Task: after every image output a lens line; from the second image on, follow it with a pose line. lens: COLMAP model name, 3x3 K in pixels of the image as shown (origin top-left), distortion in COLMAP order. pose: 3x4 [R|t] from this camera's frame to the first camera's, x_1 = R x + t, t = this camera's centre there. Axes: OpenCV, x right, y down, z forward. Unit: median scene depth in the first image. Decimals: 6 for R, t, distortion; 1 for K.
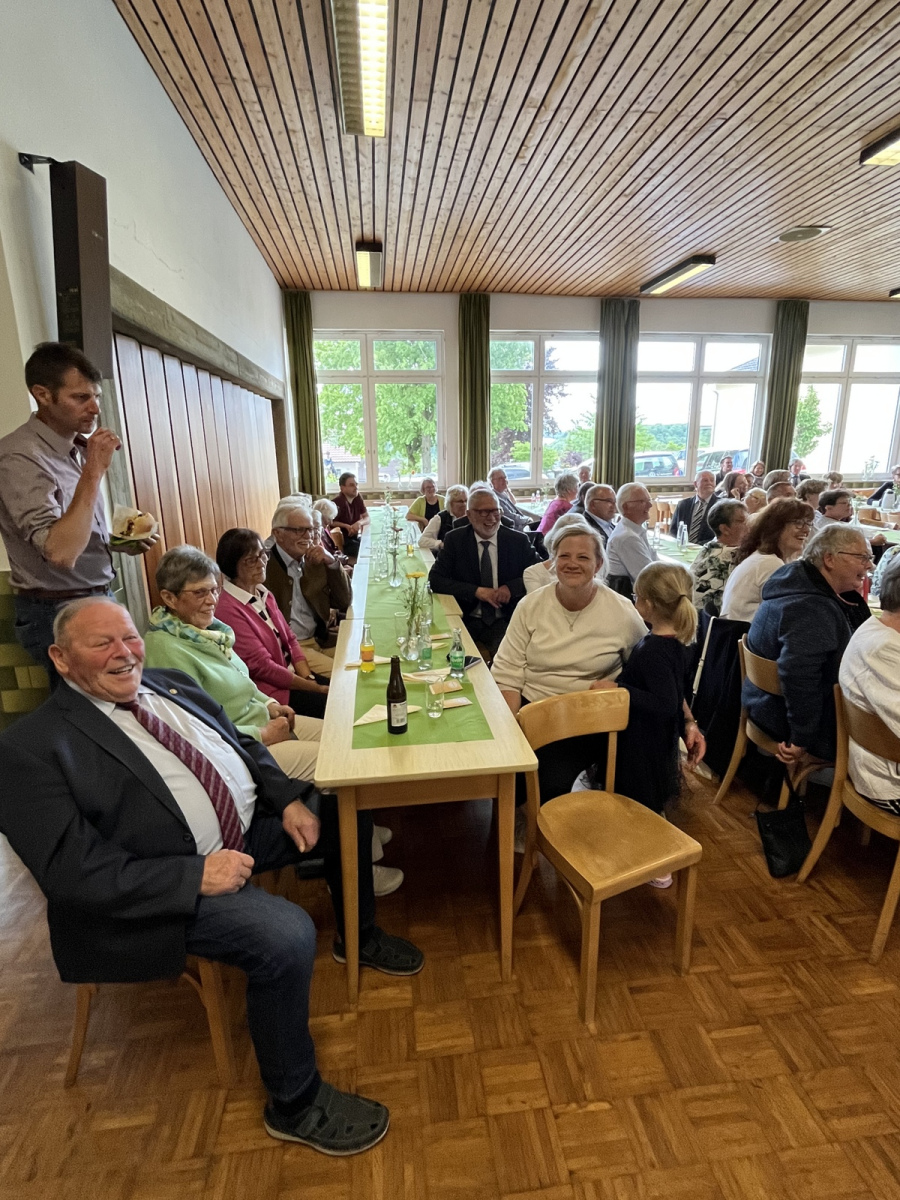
lens RADIAL K [[598.5, 0, 445.9], [0, 598.5, 582.1], [0, 0, 1]] dist [-0.008431, 0.000805]
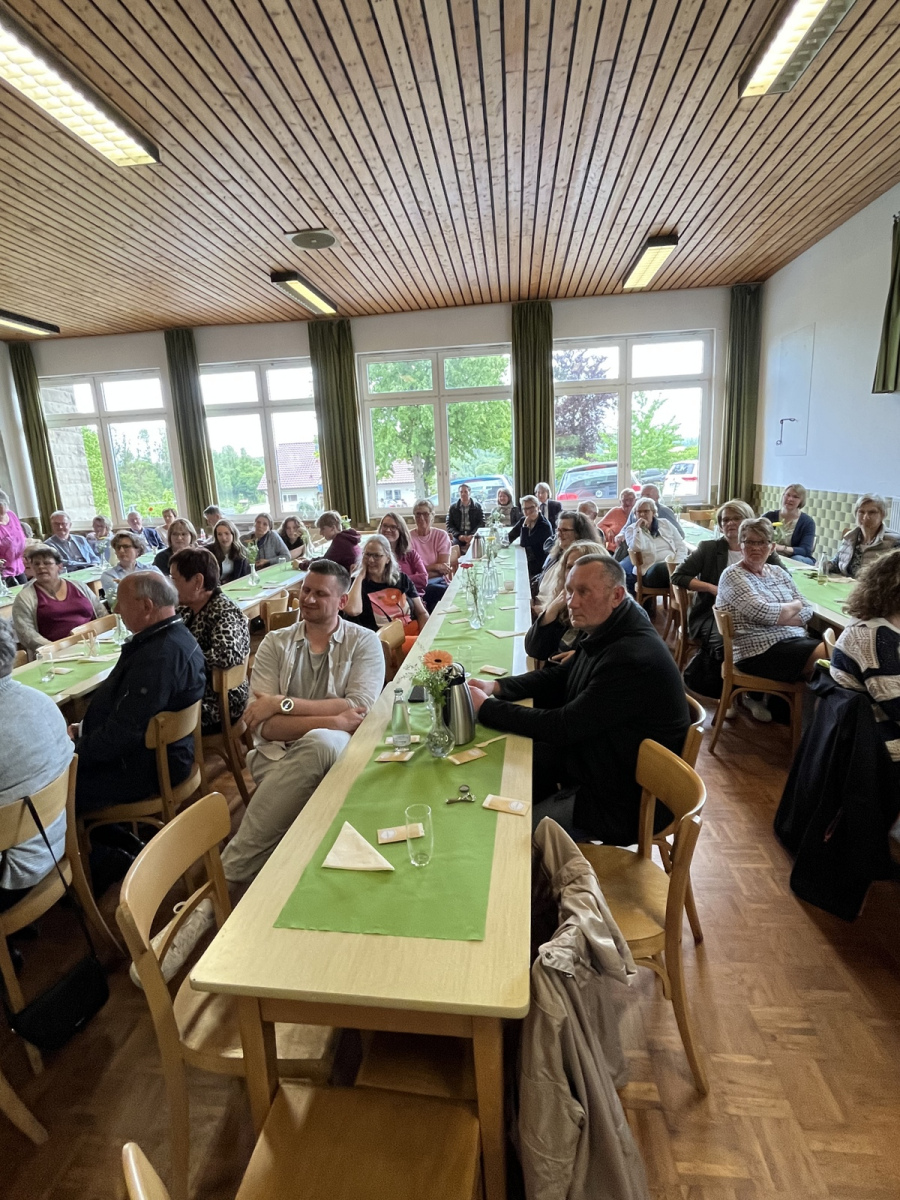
lens RADIAL K [[593.4, 0, 450.0], [0, 593.4, 600.0], [0, 0, 1]] dist [-0.003985, 0.000271]
pose [[0.975369, 0.012700, -0.220216, 0.697225], [-0.011027, 0.999900, 0.008827, -0.048730], [0.220306, -0.006182, 0.975411, 0.139961]]
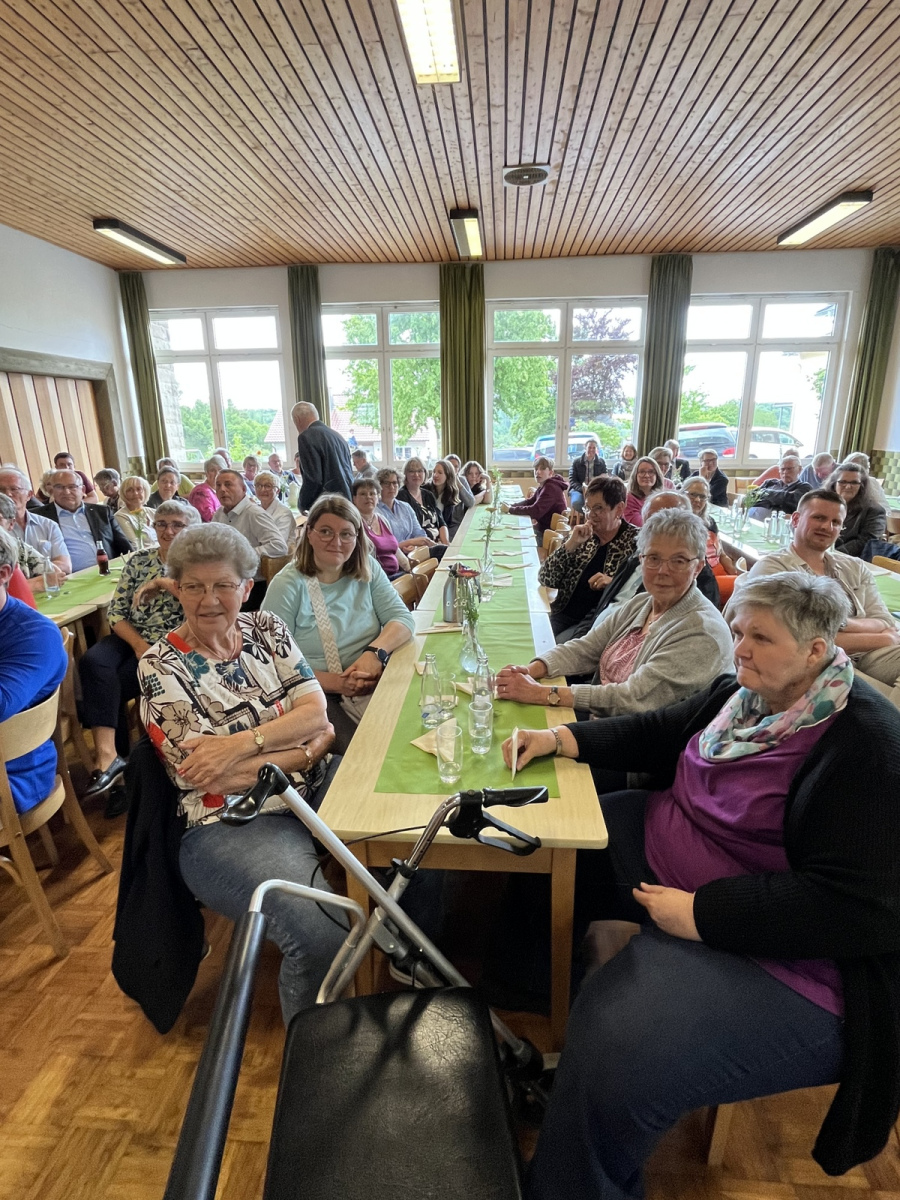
lens RADIAL K [[593.4, 0, 450.0], [0, 593.4, 600.0], [0, 0, 1]] dist [-0.003985, 0.000271]
pose [[0.980690, 0.057074, -0.187054, 0.481878], [-0.044645, 0.996547, 0.070001, -0.025242], [0.190404, -0.060298, 0.979852, 0.081949]]
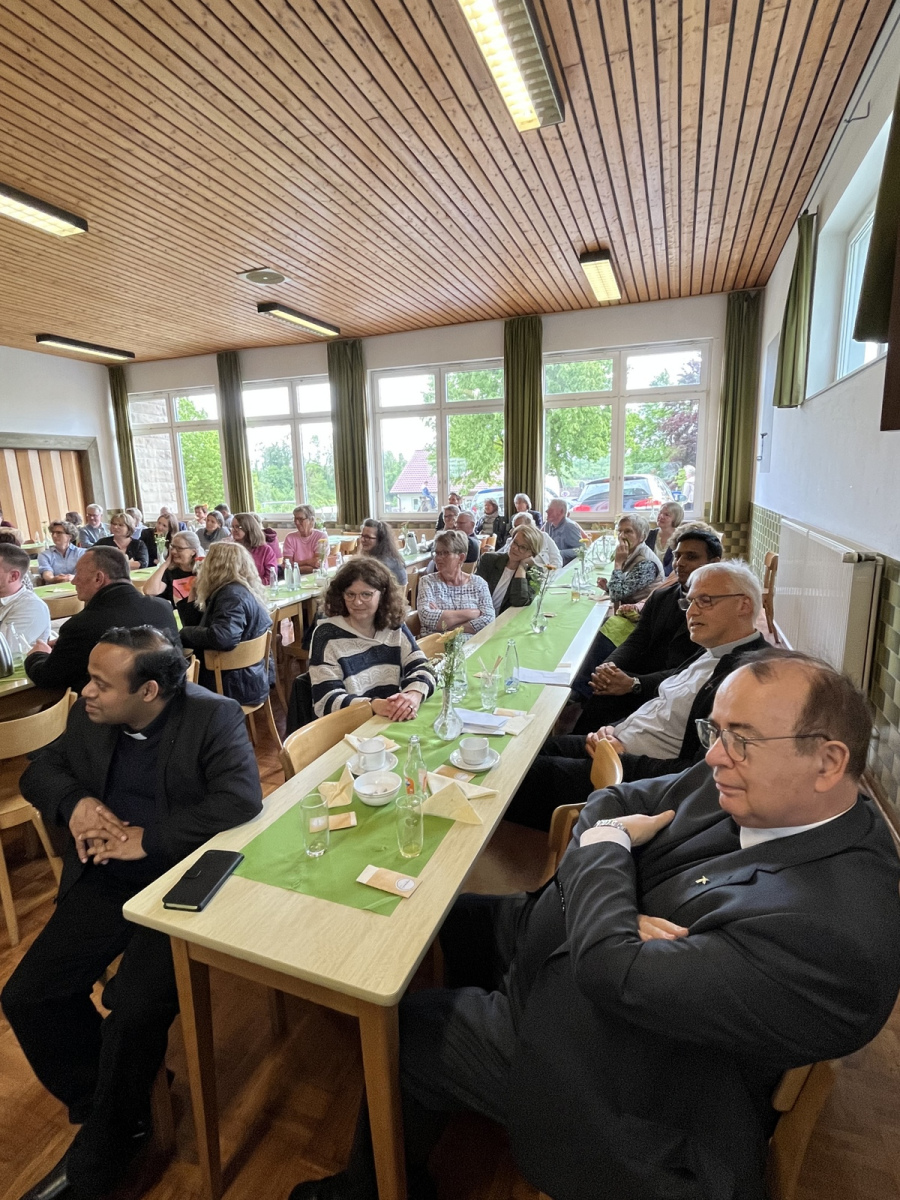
lens RADIAL K [[593.4, 0, 450.0], [0, 593.4, 600.0], [0, 0, 1]] dist [-0.003985, 0.000271]
pose [[0.890355, 0.080651, -0.448066, 0.963440], [-0.085721, 0.996279, 0.008991, -0.055410], [0.447124, 0.030403, 0.893955, 0.186799]]
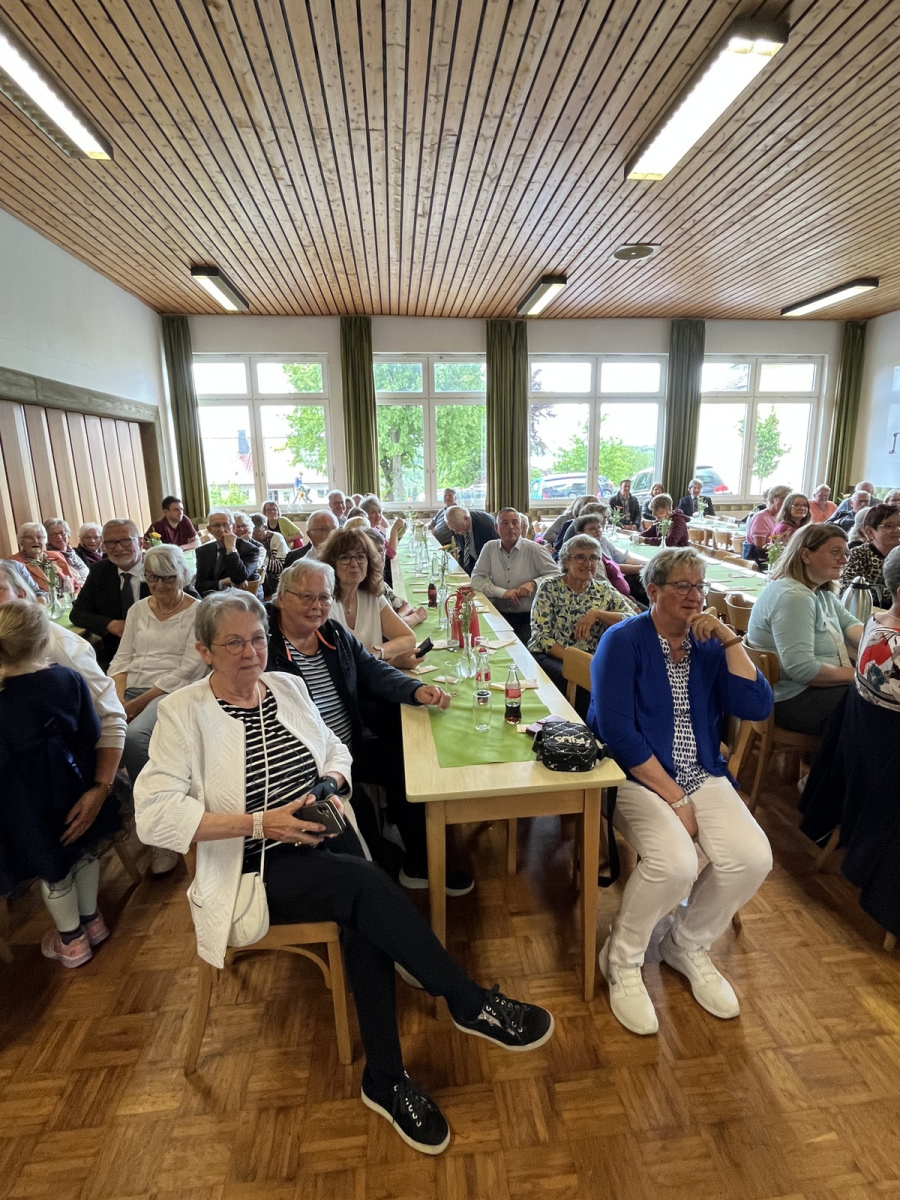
lens RADIAL K [[598.5, 0, 445.9], [0, 598.5, 582.1], [0, 0, 1]] dist [-0.008431, 0.000805]
pose [[0.999643, 0.002435, -0.026613, 0.223203], [-0.003303, 0.999462, -0.032620, -0.008896], [0.026520, 0.032696, 0.999113, 0.024777]]
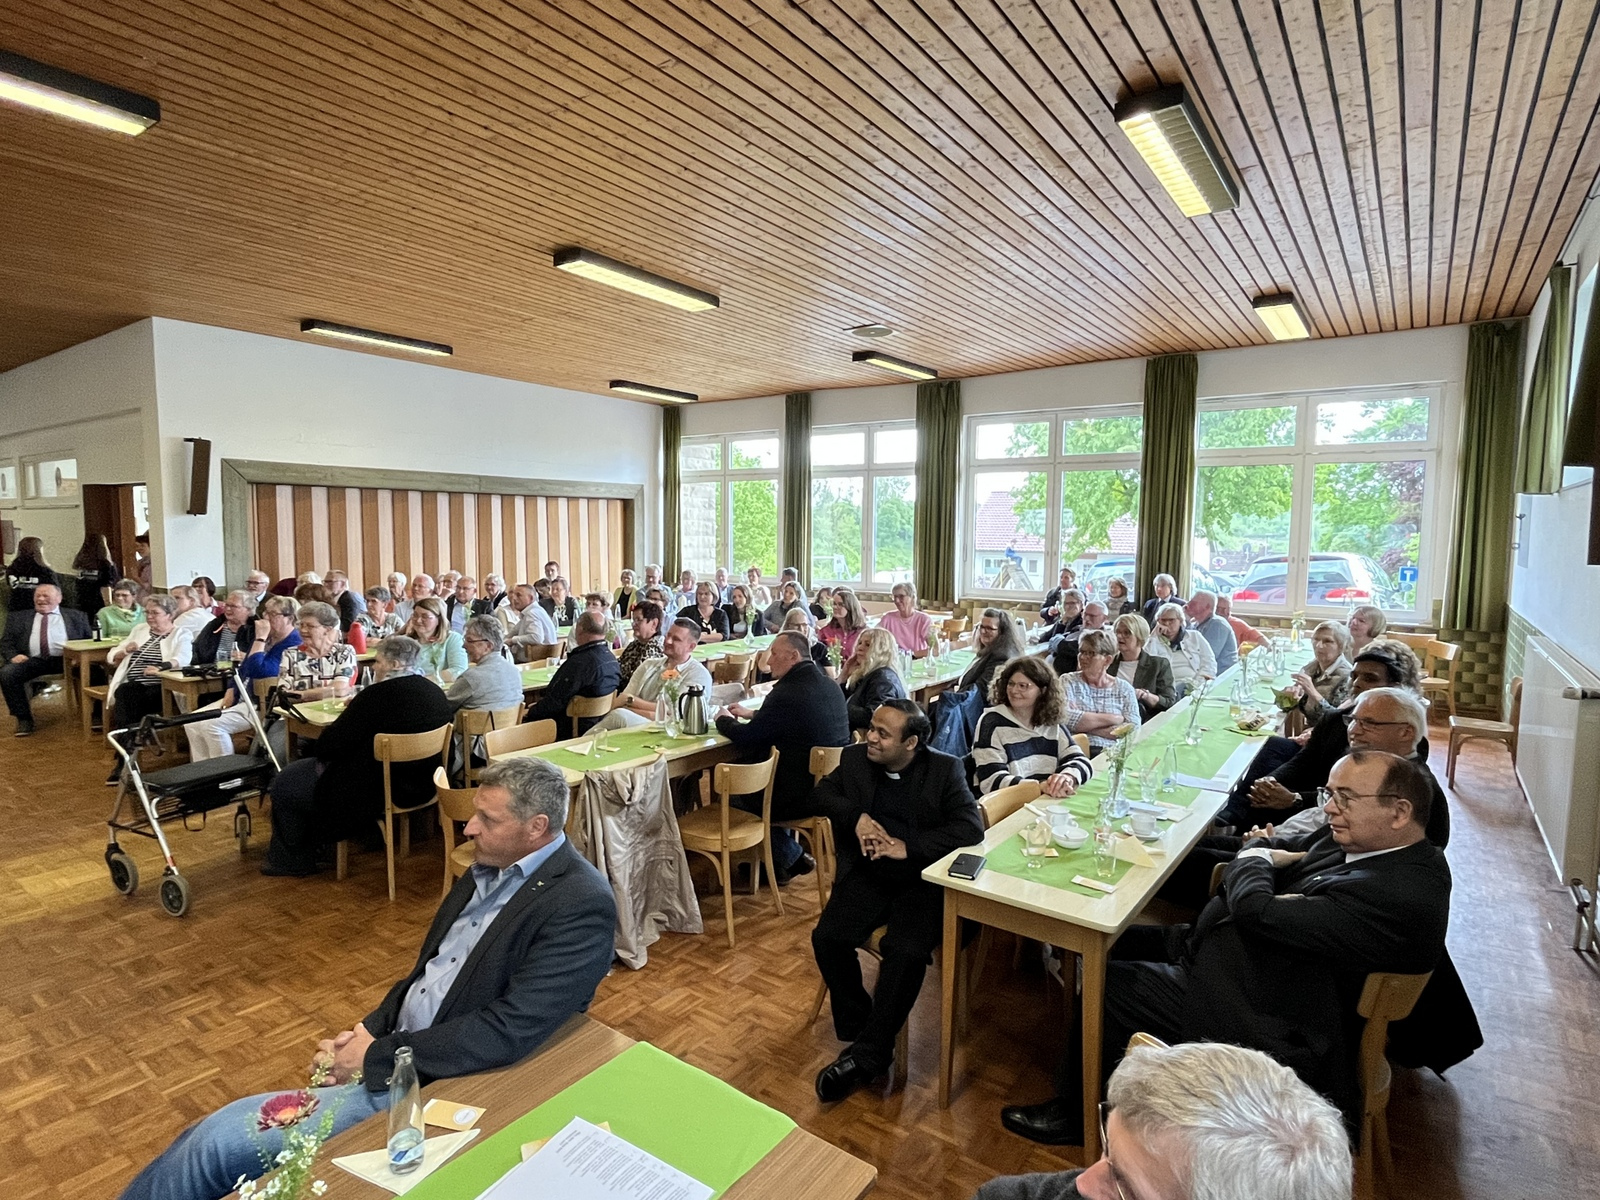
lens RADIAL K [[849.3, 0, 800.0], [0, 849.3, 600.0], [0, 0, 1]] dist [-0.000435, -0.001289]
pose [[0.737130, 0.076256, -0.671435, 1.005030], [-0.165702, 0.983674, -0.070197, -0.047804], [0.655120, 0.163002, 0.737732, 0.021785]]
